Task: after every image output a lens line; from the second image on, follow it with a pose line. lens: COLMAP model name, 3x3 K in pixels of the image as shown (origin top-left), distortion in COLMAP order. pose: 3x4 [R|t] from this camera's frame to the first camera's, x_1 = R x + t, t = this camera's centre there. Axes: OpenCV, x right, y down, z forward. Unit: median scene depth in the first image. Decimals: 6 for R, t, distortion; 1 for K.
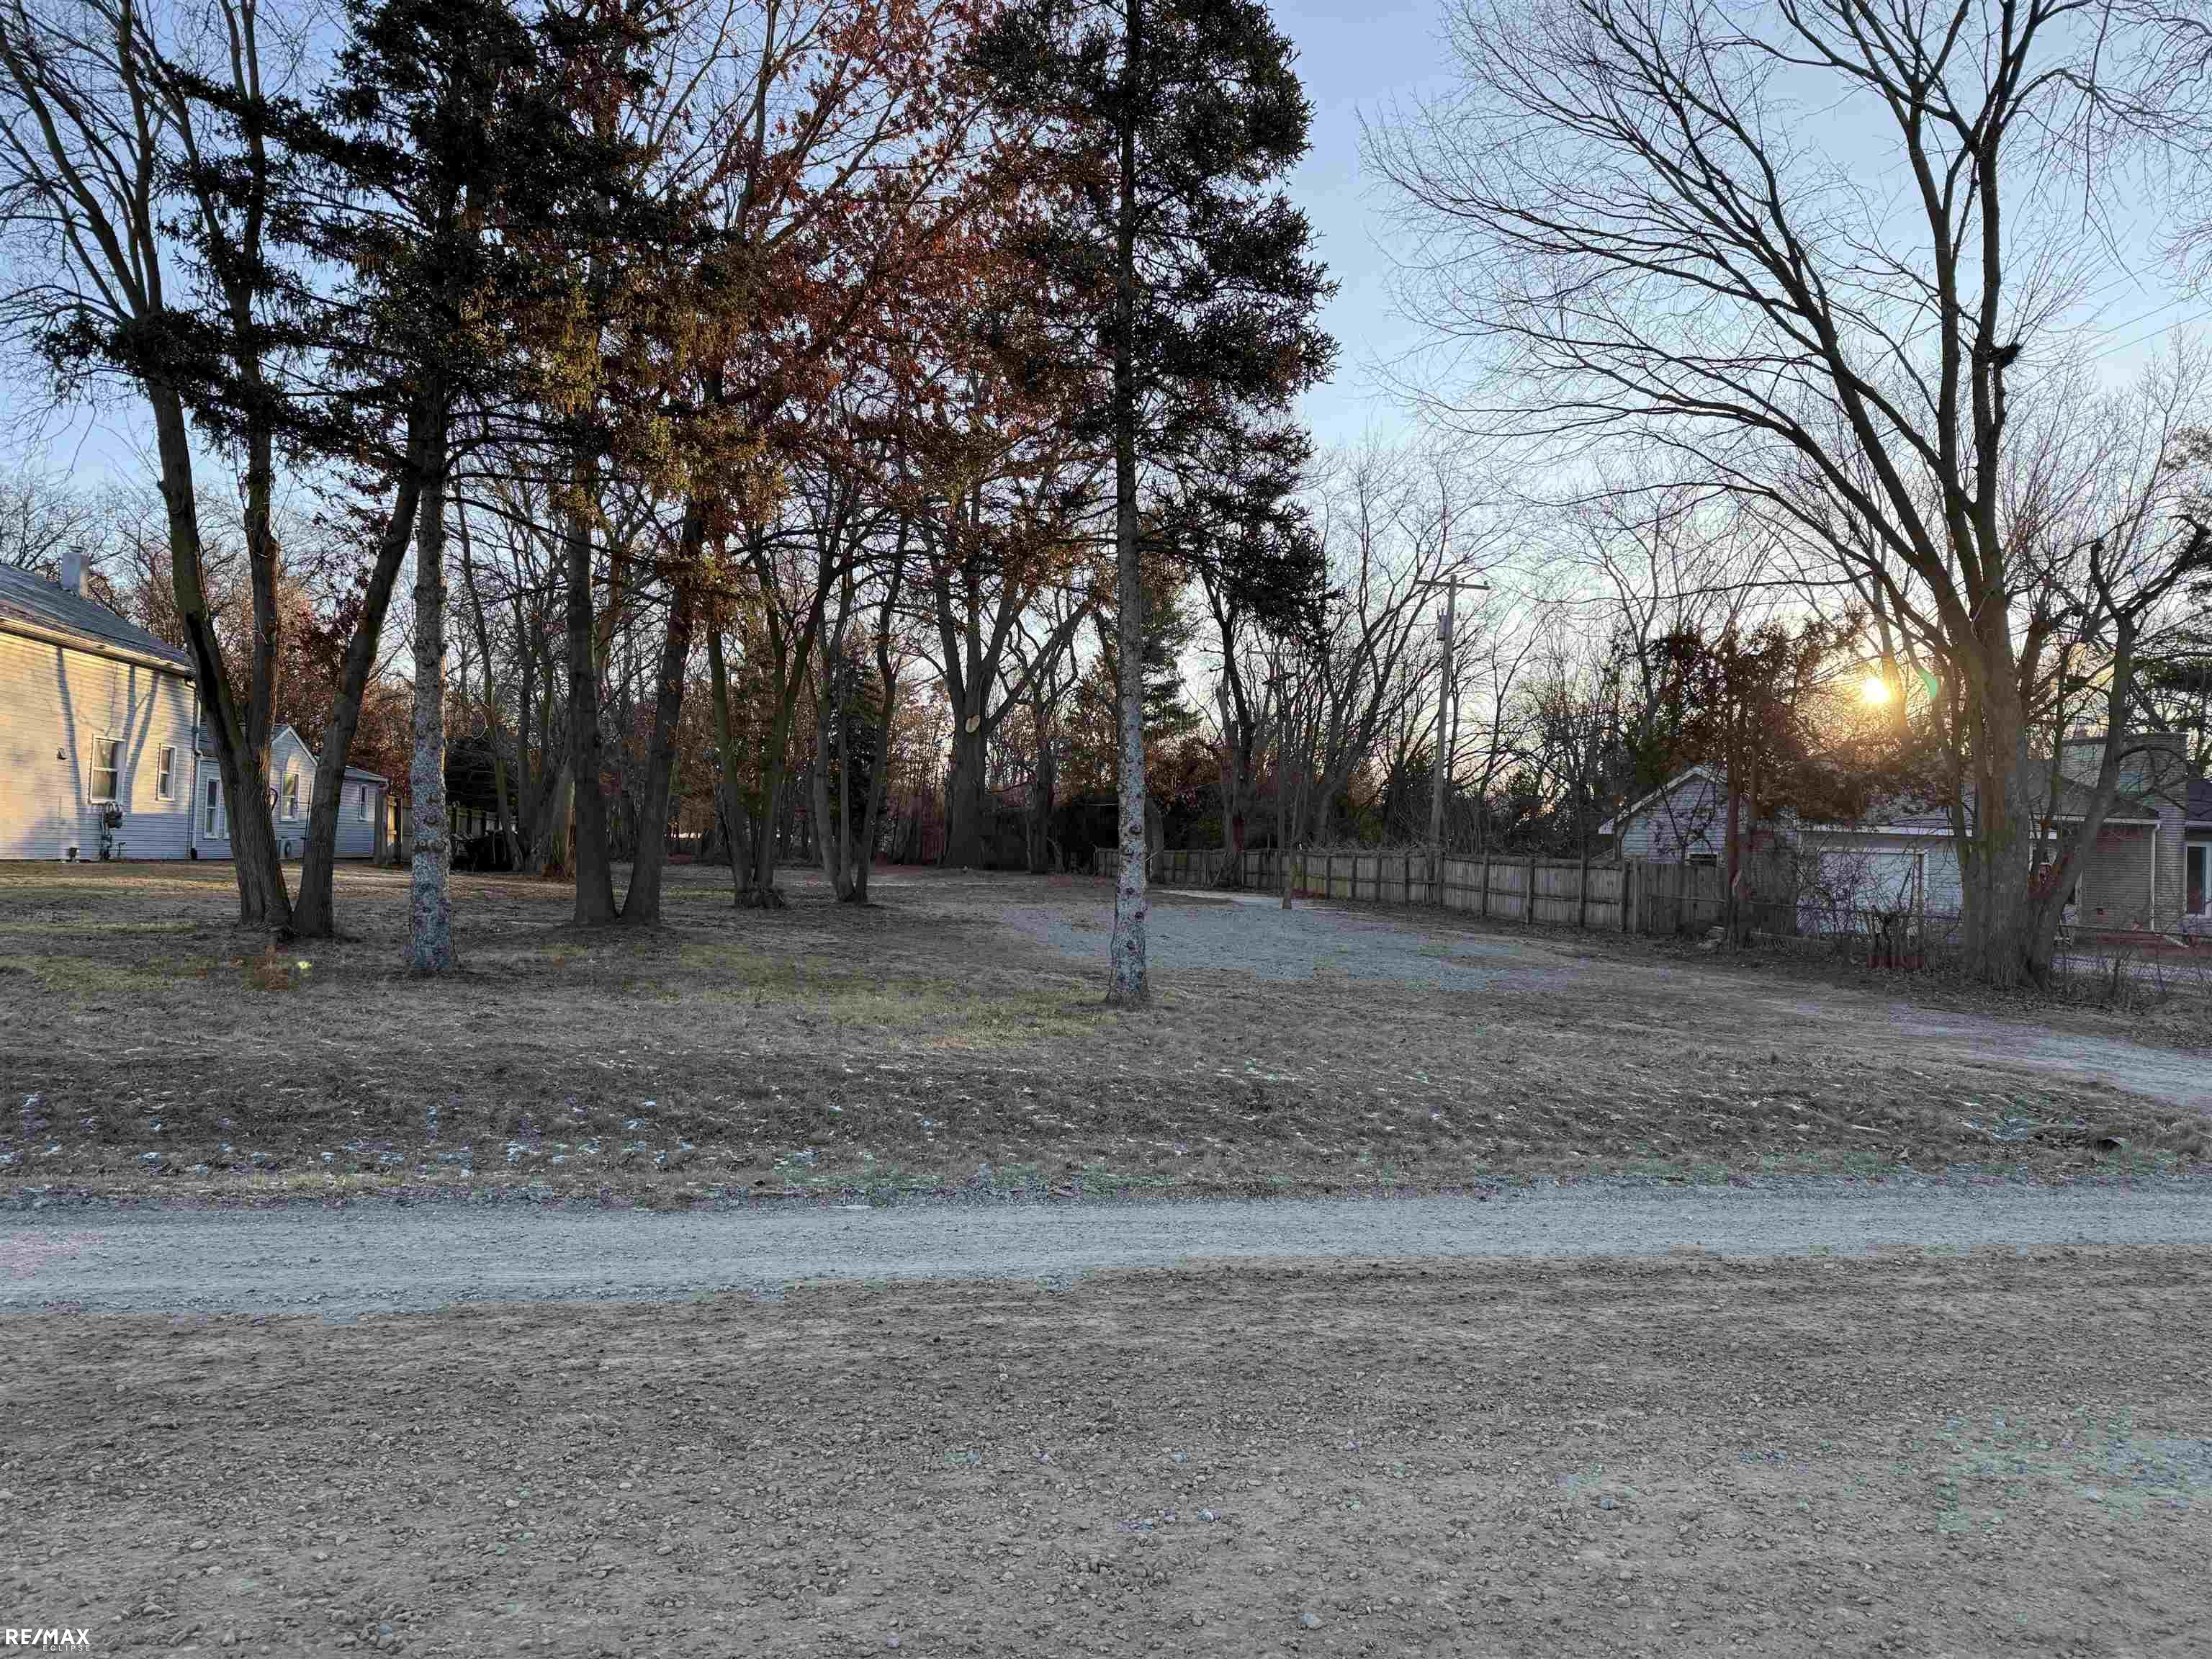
lens RADIAL K [[1516.7, 0, 1106.0], [0, 1516.7, 829.5], [0, 0, 1]] dist [0.034937, -0.040799]
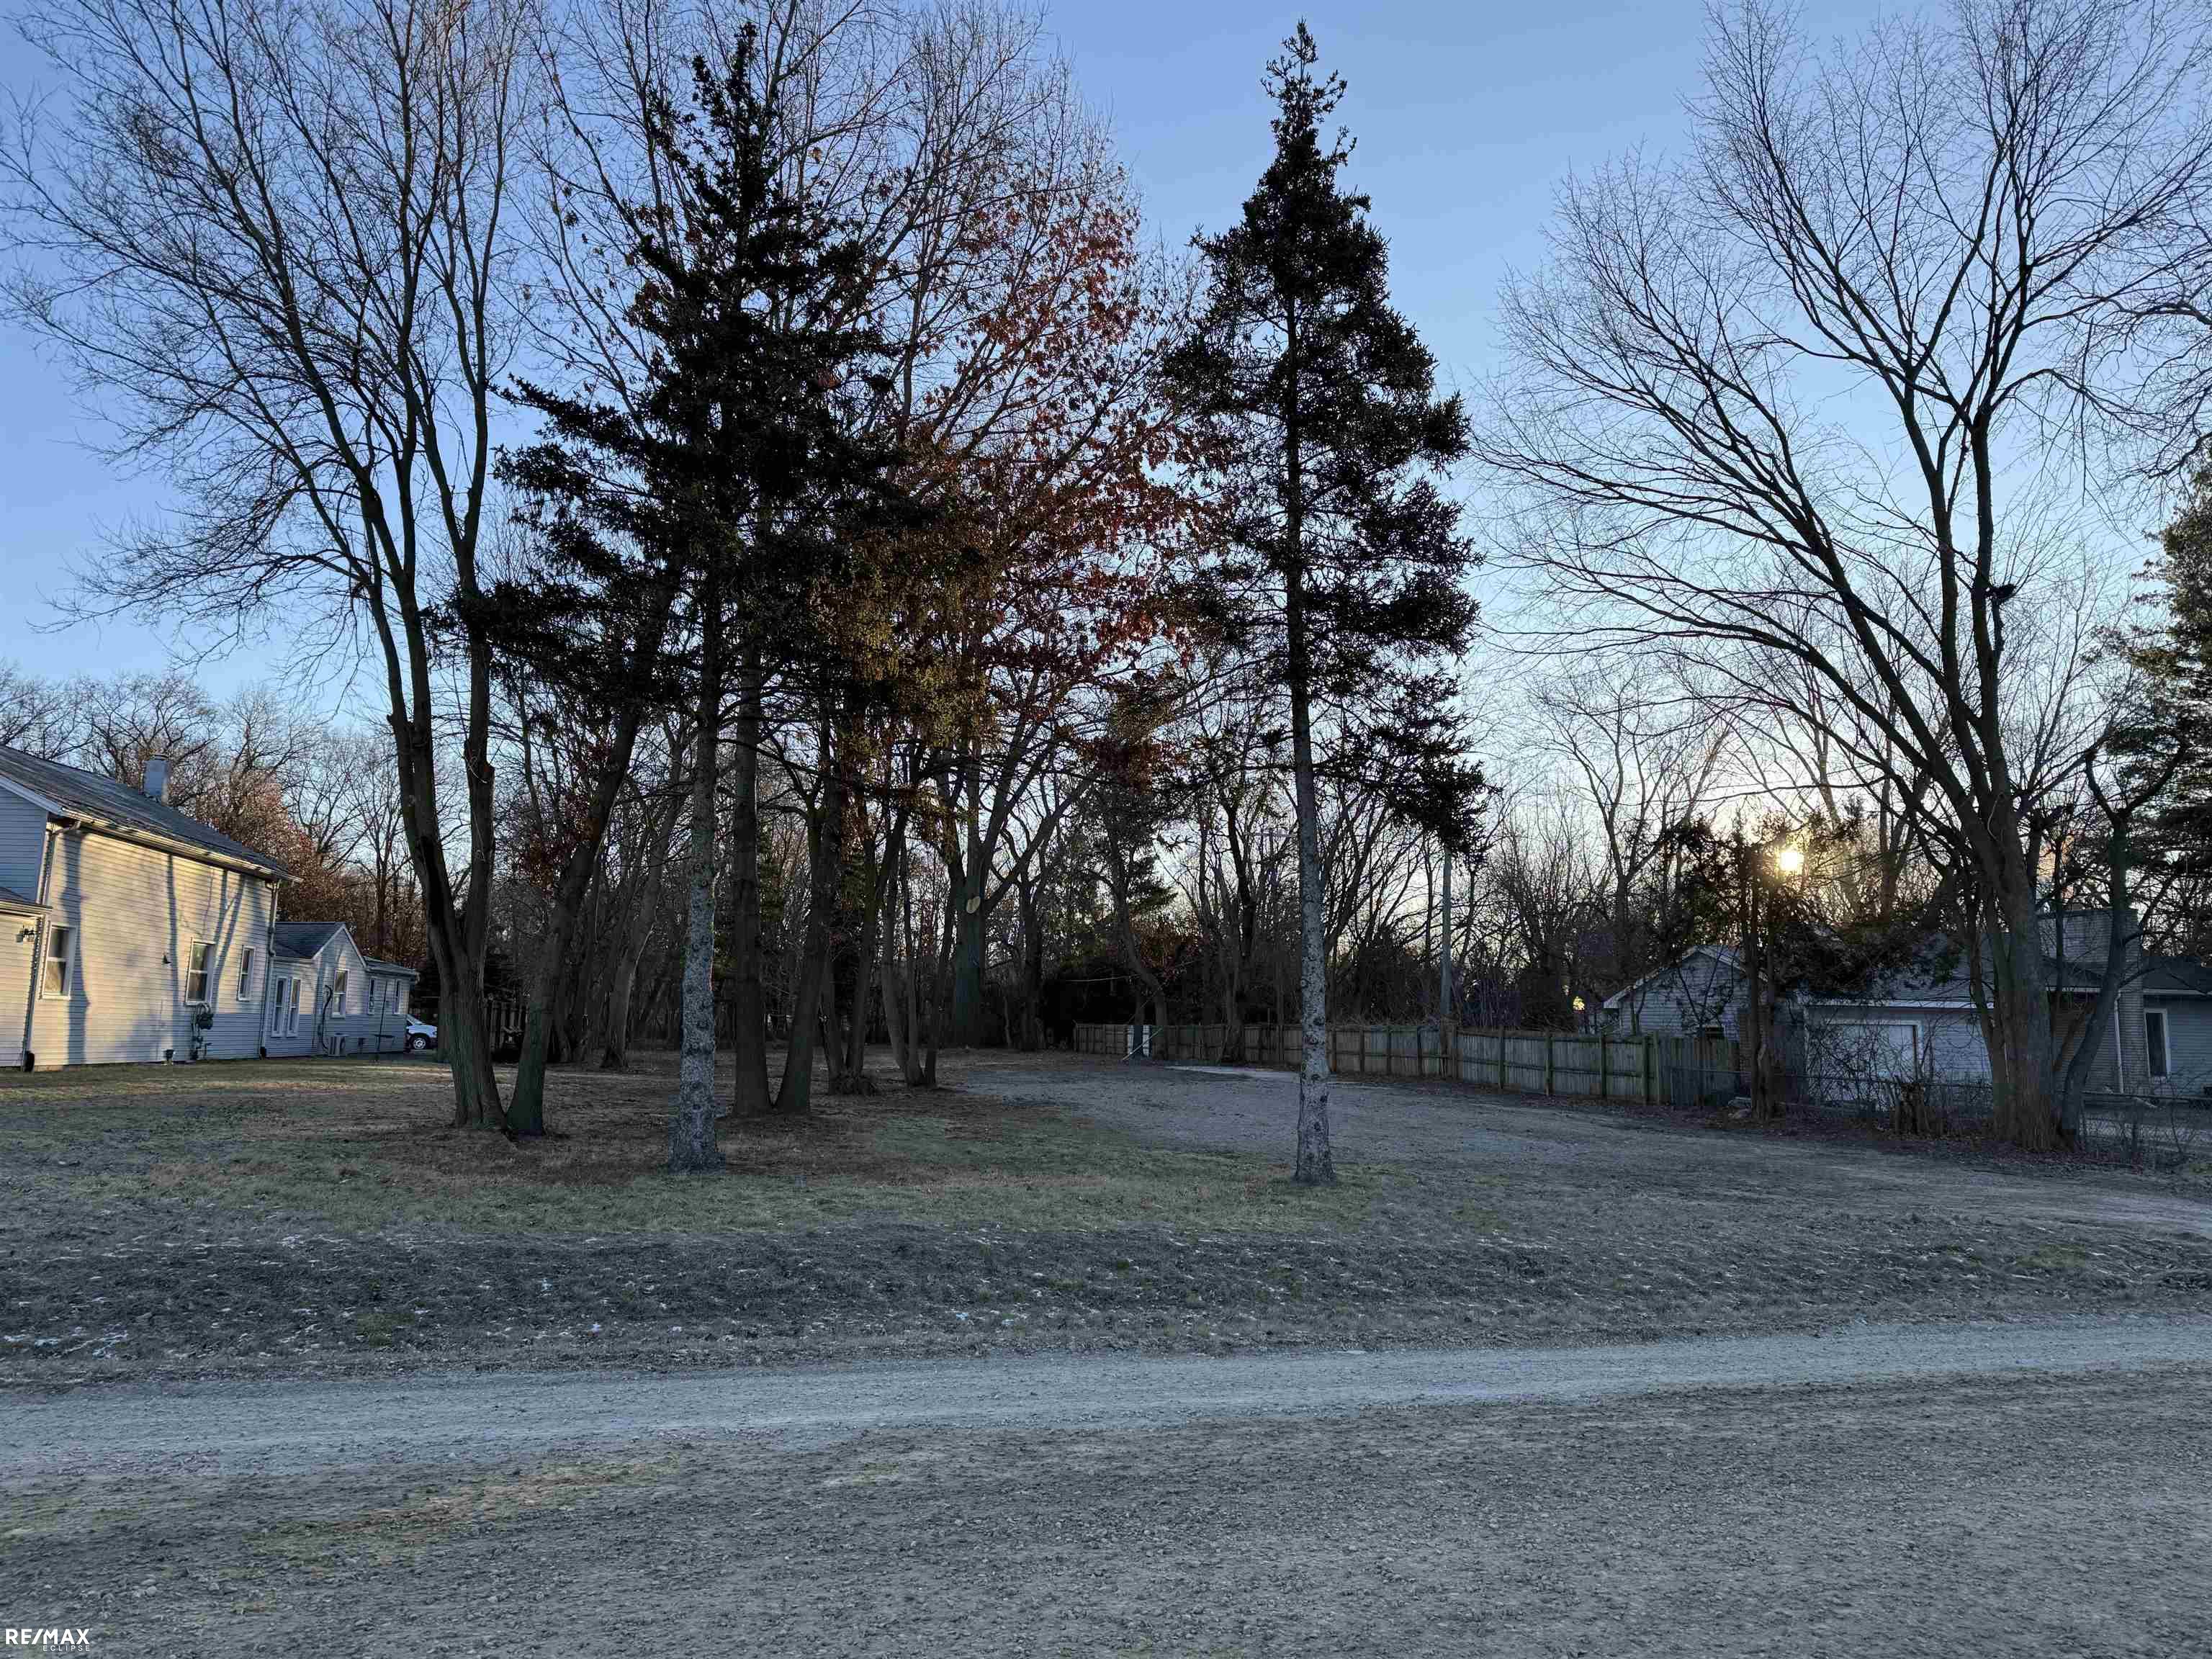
lens RADIAL K [[1547.2, 0, 1057.2], [0, 1547.2, 822.0], [0, 0, 1]] dist [0.077871, -0.103749]
pose [[0.998705, -0.010079, 0.049869, -0.171133], [0.015628, 0.993566, -0.112168, -0.015765], [-0.048417, 0.112802, 0.992437, -0.113250]]
